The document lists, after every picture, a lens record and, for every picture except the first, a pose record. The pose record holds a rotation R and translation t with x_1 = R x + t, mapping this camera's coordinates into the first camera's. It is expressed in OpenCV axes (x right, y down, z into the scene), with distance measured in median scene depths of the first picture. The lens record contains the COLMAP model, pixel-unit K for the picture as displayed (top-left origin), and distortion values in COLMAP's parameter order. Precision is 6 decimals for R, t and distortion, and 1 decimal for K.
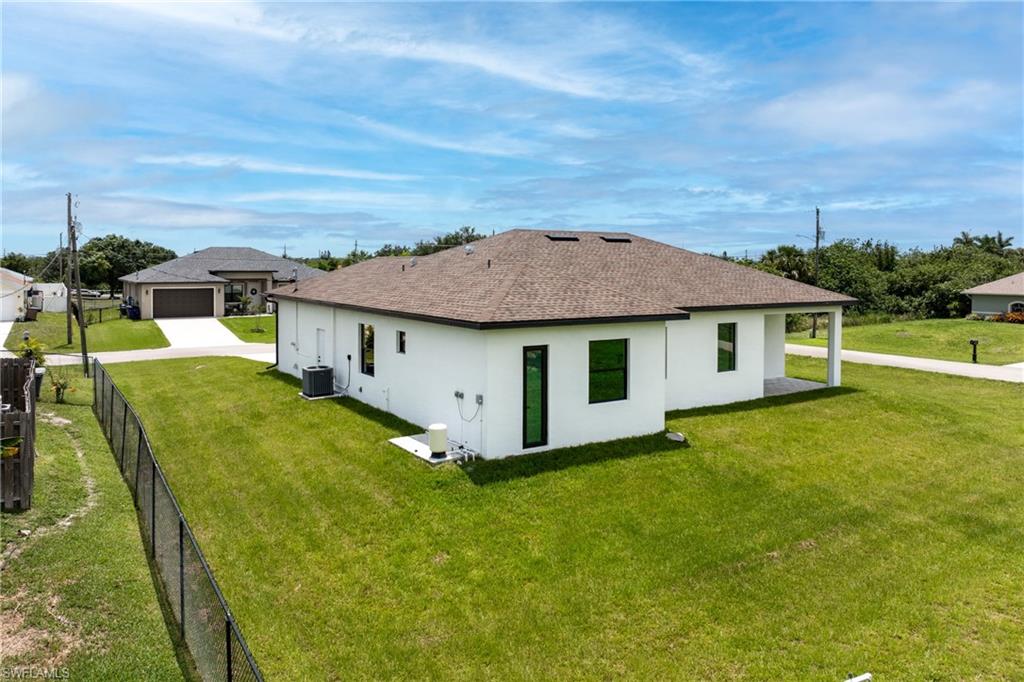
lens RADIAL K [[741.2, 0, 515.0], [0, 741.2, 314.5], [0, 0, 1]] dist [-0.036687, -0.007375]
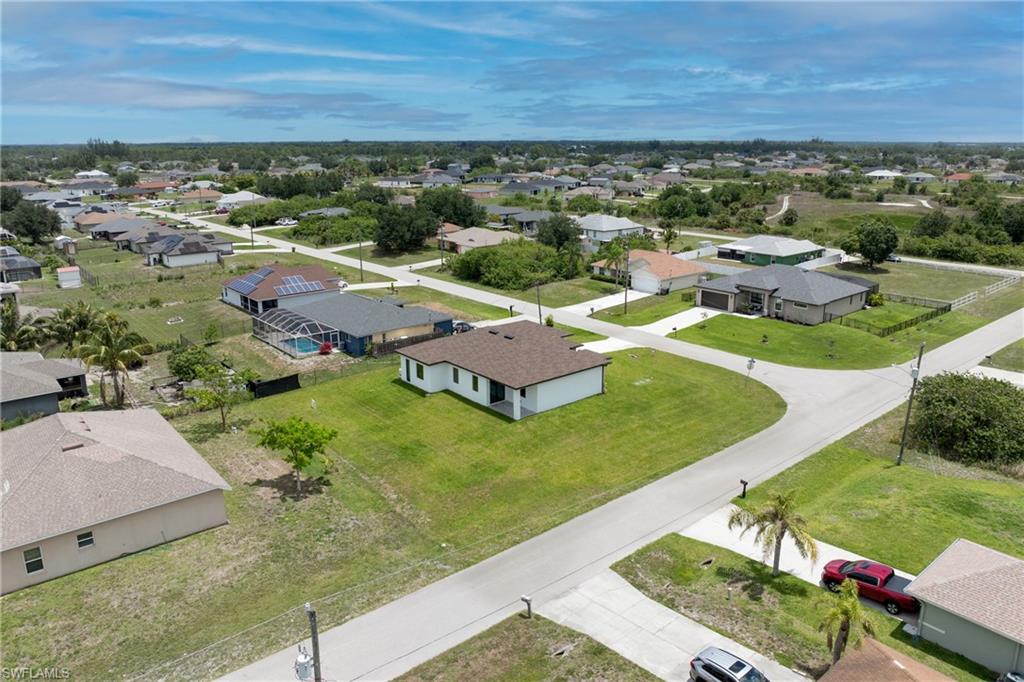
lens RADIAL K [[722.2, 0, 512.0], [0, 722.2, 293.3], [0, 0, 1]] dist [-0.031940, -0.003350]
pose [[0.122928, 0.201493, -0.971745, 3.828769], [-0.063637, 0.978757, 0.194897, -1.110678], [0.990373, 0.037880, 0.133139, 0.938147]]
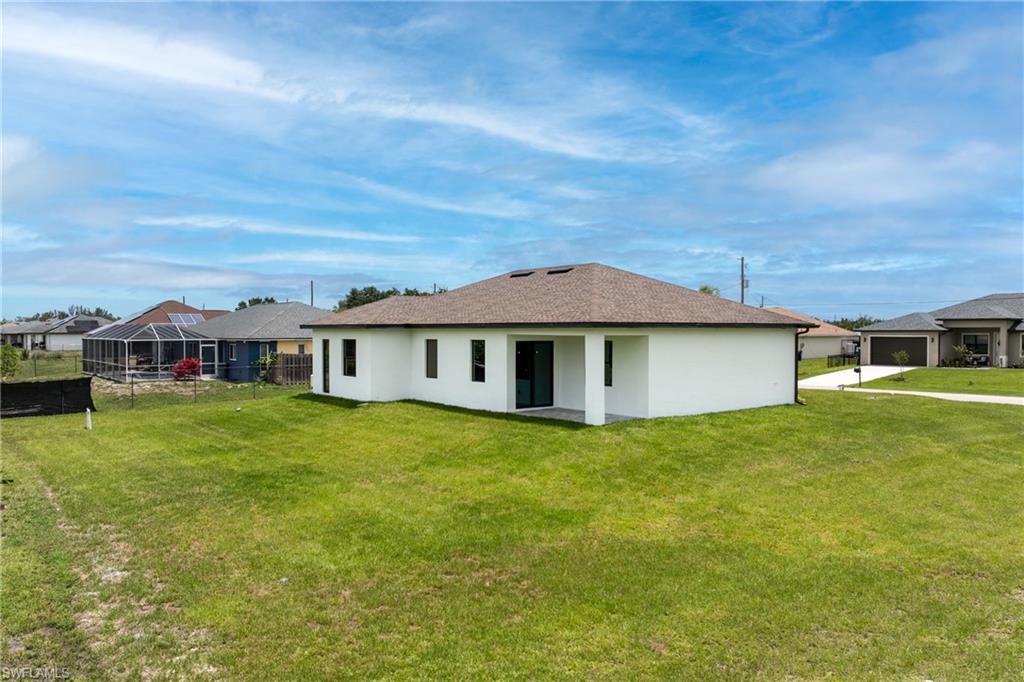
lens RADIAL K [[783.9, 0, 468.8], [0, 783.9, 340.7], [0, 0, 1]] dist [-0.042293, -0.003231]
pose [[0.053545, 0.010221, -0.998513, 1.907483], [-0.066473, 0.997766, 0.006649, 0.007423], [0.996350, 0.066018, 0.054104, 1.151266]]
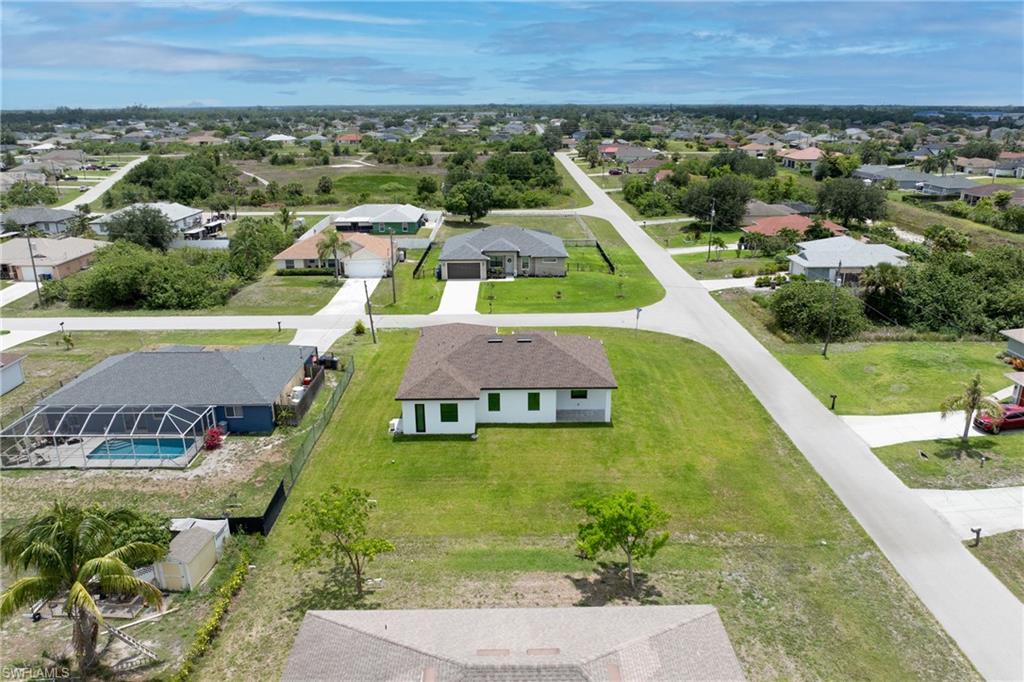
lens RADIAL K [[741.2, 0, 515.0], [0, 741.2, 314.5], [0, 0, 1]] dist [-0.036687, -0.007375]
pose [[0.845976, 0.139082, -0.514763, 1.847845], [-0.028122, 0.975678, 0.217399, -0.977631], [0.532479, -0.169439, 0.829311, -1.309522]]
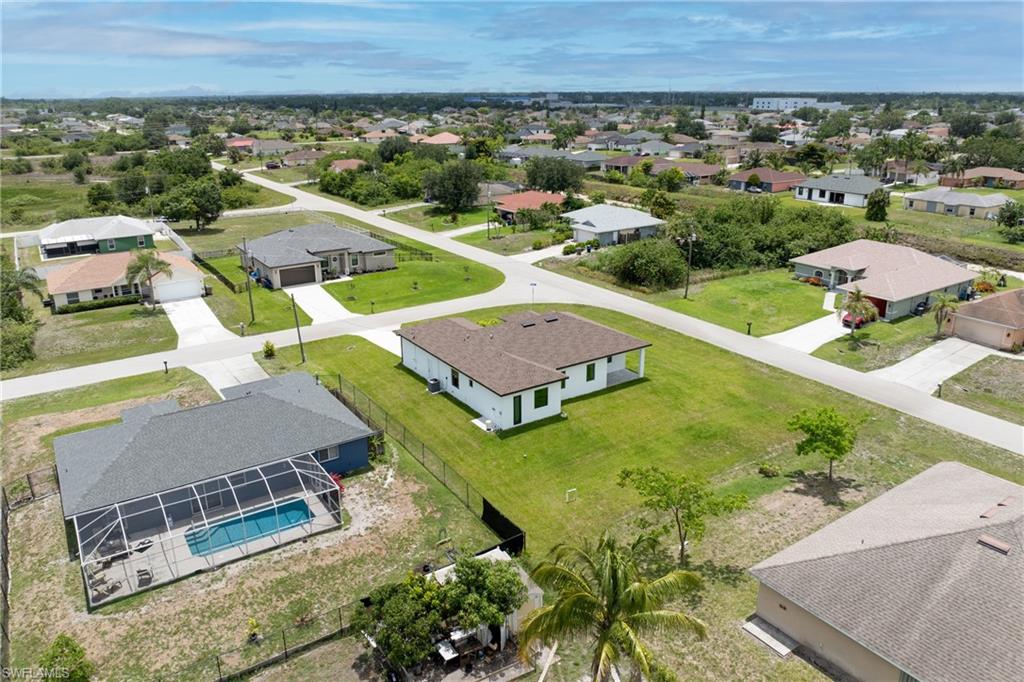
lens RADIAL K [[741.2, 0, 515.0], [0, 741.2, 314.5], [0, 0, 1]] dist [-0.036687, -0.007375]
pose [[0.999756, -0.015560, 0.015696, -0.025289], [0.011637, 0.974362, 0.224685, -0.943576], [-0.018789, -0.224447, 0.974305, -1.905309]]
